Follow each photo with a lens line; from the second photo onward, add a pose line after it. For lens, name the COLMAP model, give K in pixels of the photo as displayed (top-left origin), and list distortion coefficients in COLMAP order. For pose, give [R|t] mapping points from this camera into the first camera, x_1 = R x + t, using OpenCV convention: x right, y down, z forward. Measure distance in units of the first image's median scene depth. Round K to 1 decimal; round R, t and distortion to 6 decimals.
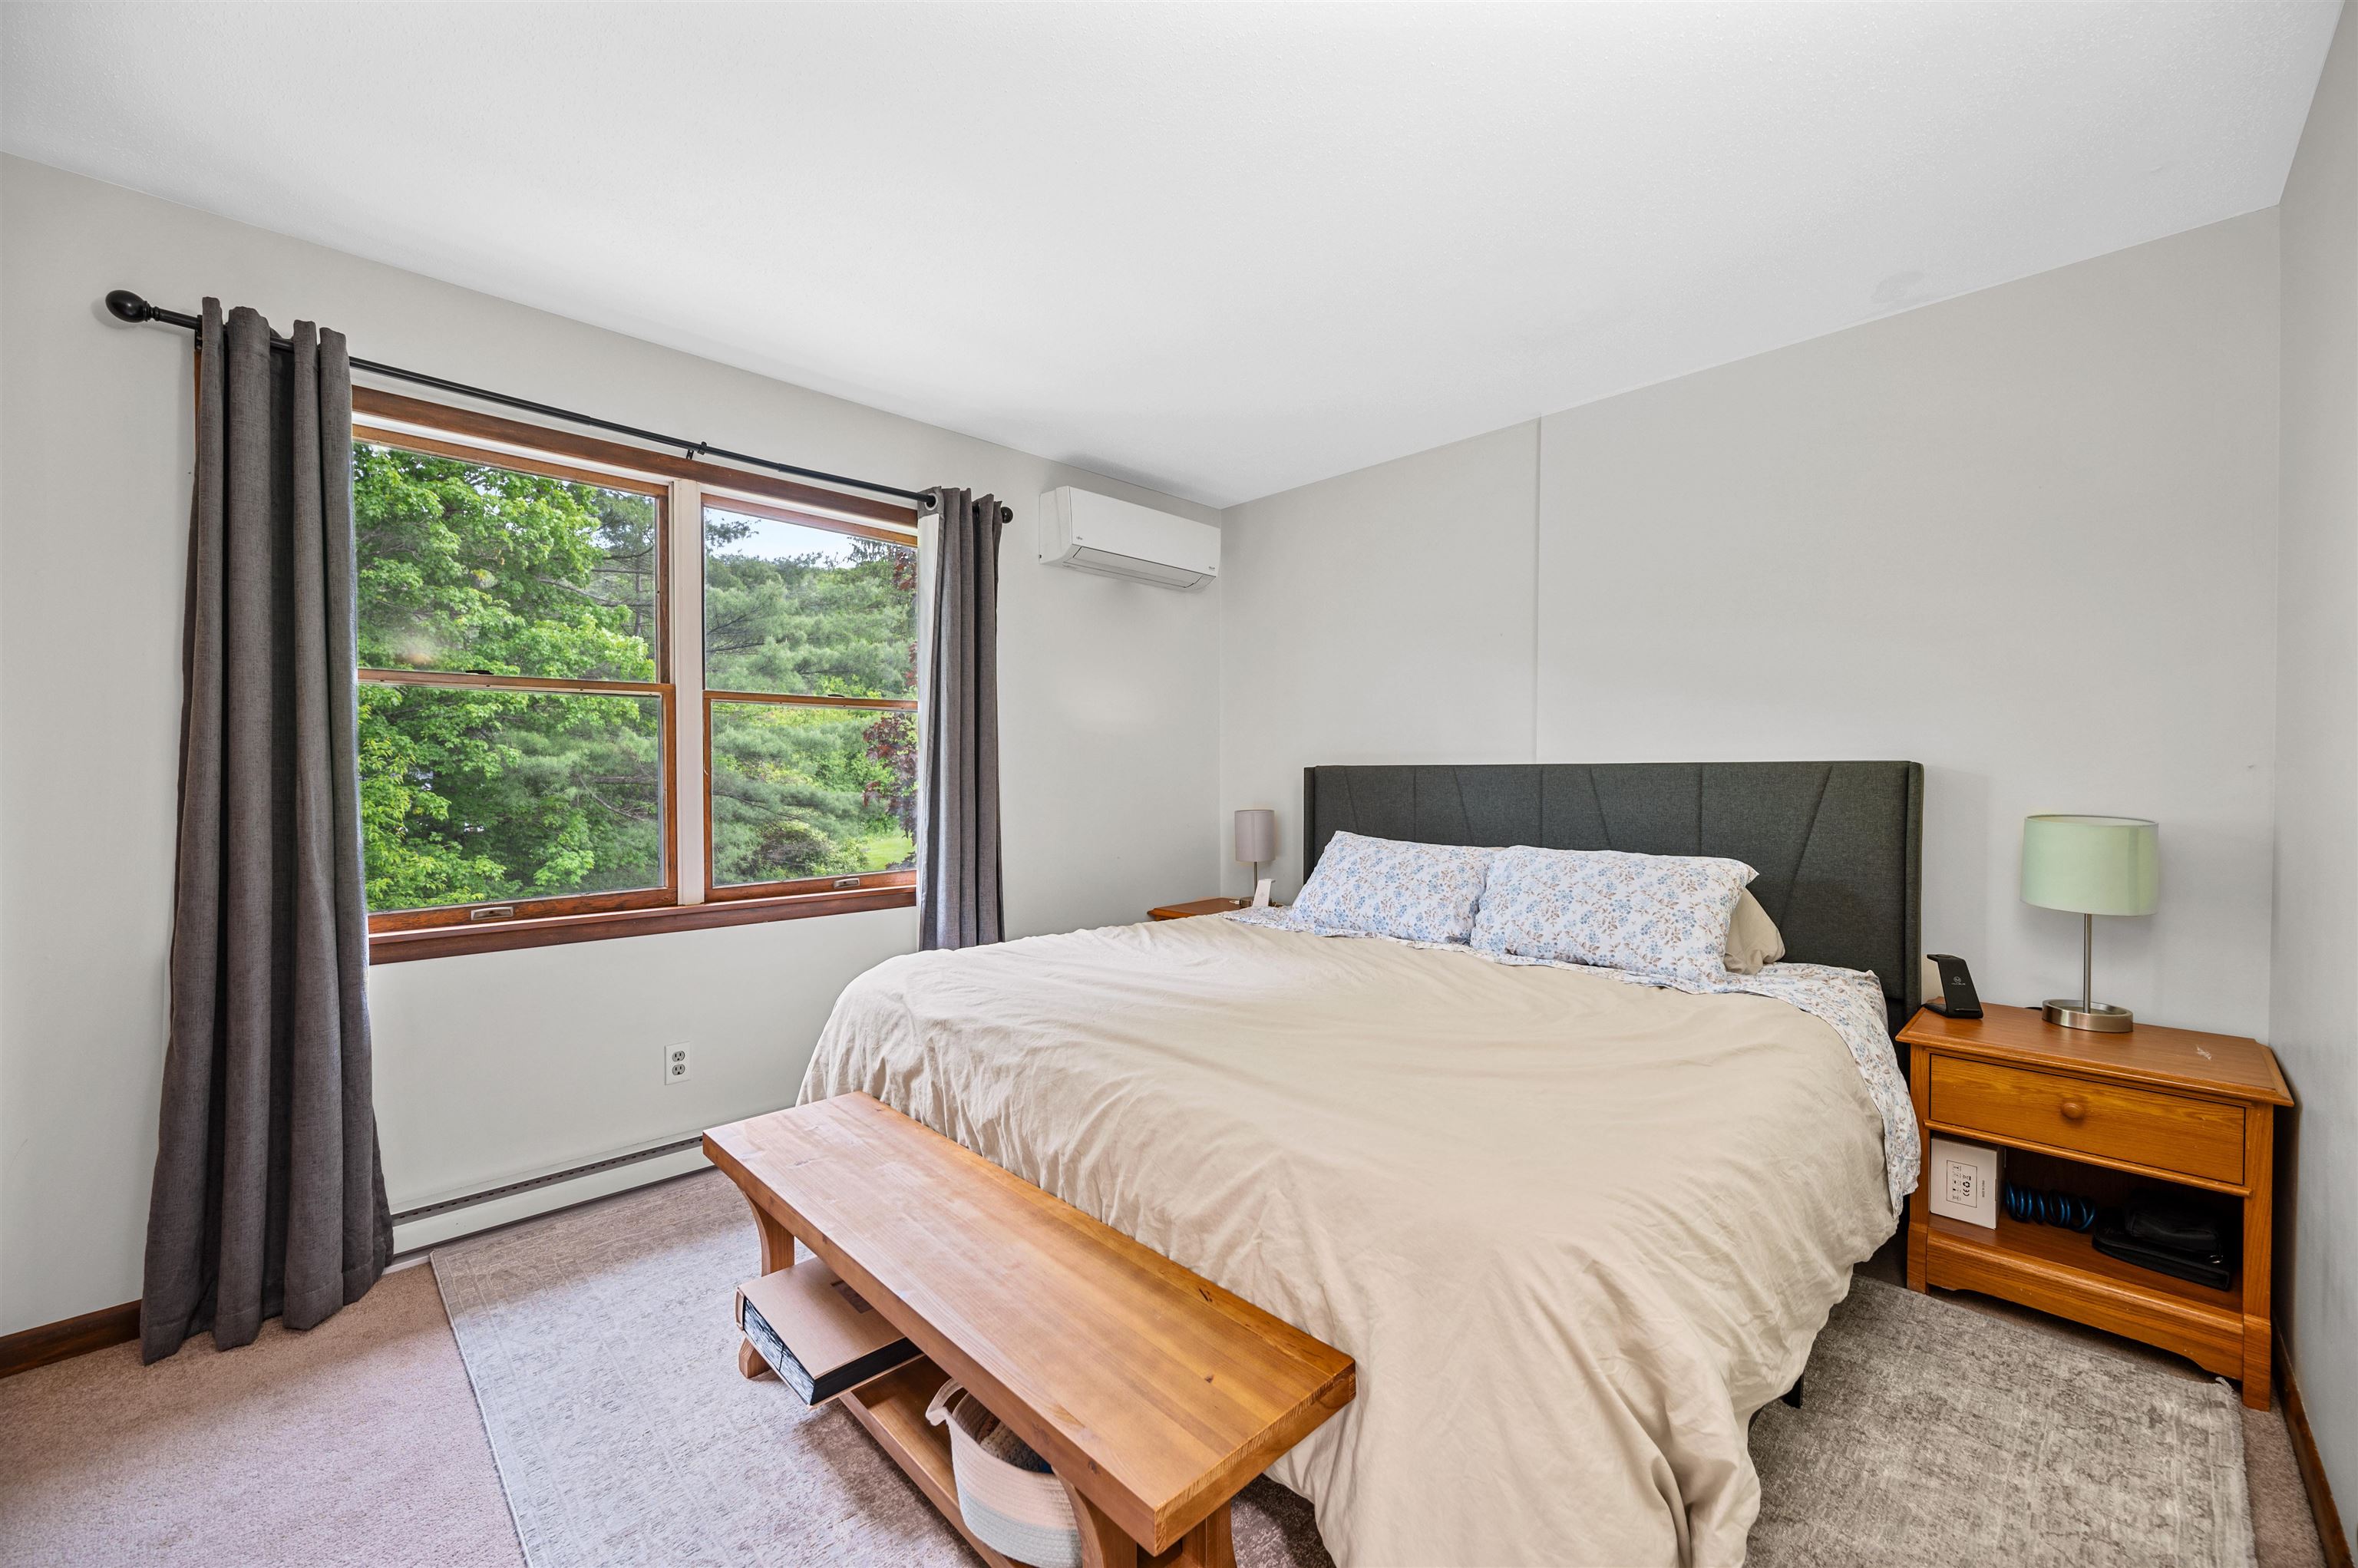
lens RADIAL K [[940.0, 0, 1180.9], [0, 940.0, 788.7], [0, 0, 1]] dist [-0.002140, 0.000255]
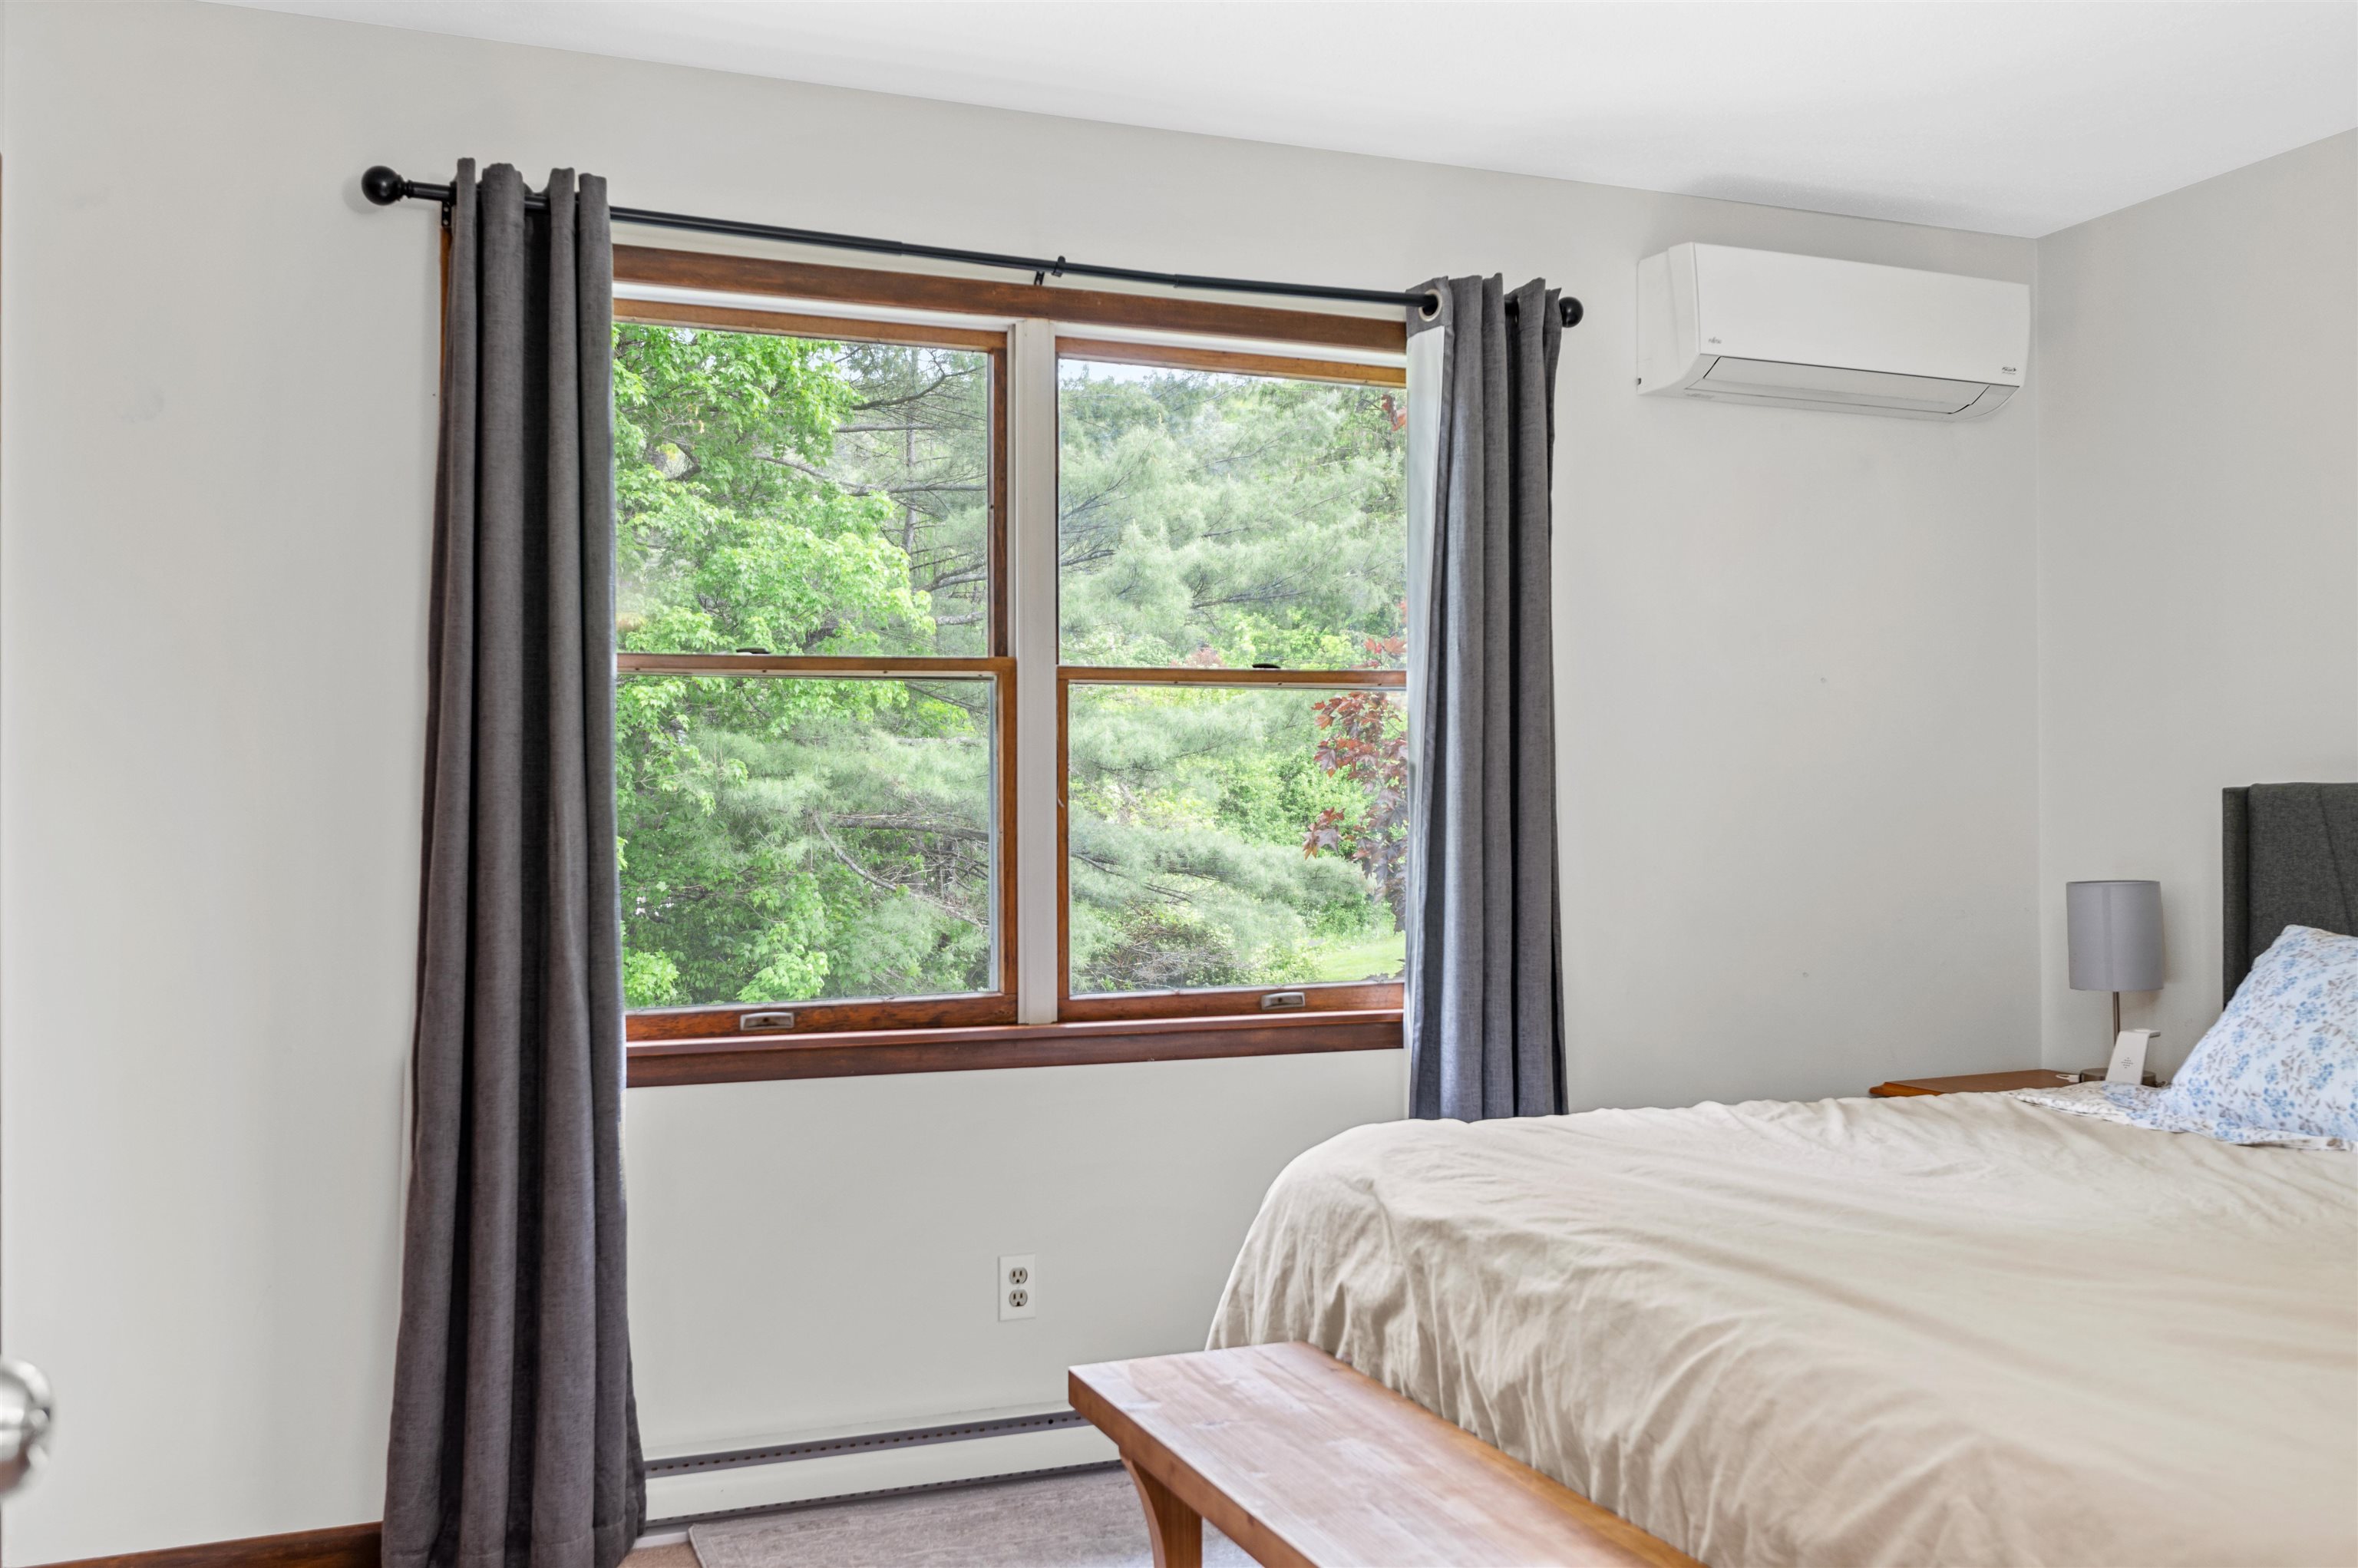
lens RADIAL K [[2149.4, 0, 1180.3], [0, 2149.4, 787.8], [0, 0, 1]] dist [0.011921, 0.002886]
pose [[0.925313, -0.006682, -0.379145, 0.099881], [-0.002689, 0.999704, -0.024182, 0.007138], [0.379194, 0.023396, 0.925021, -0.283564]]
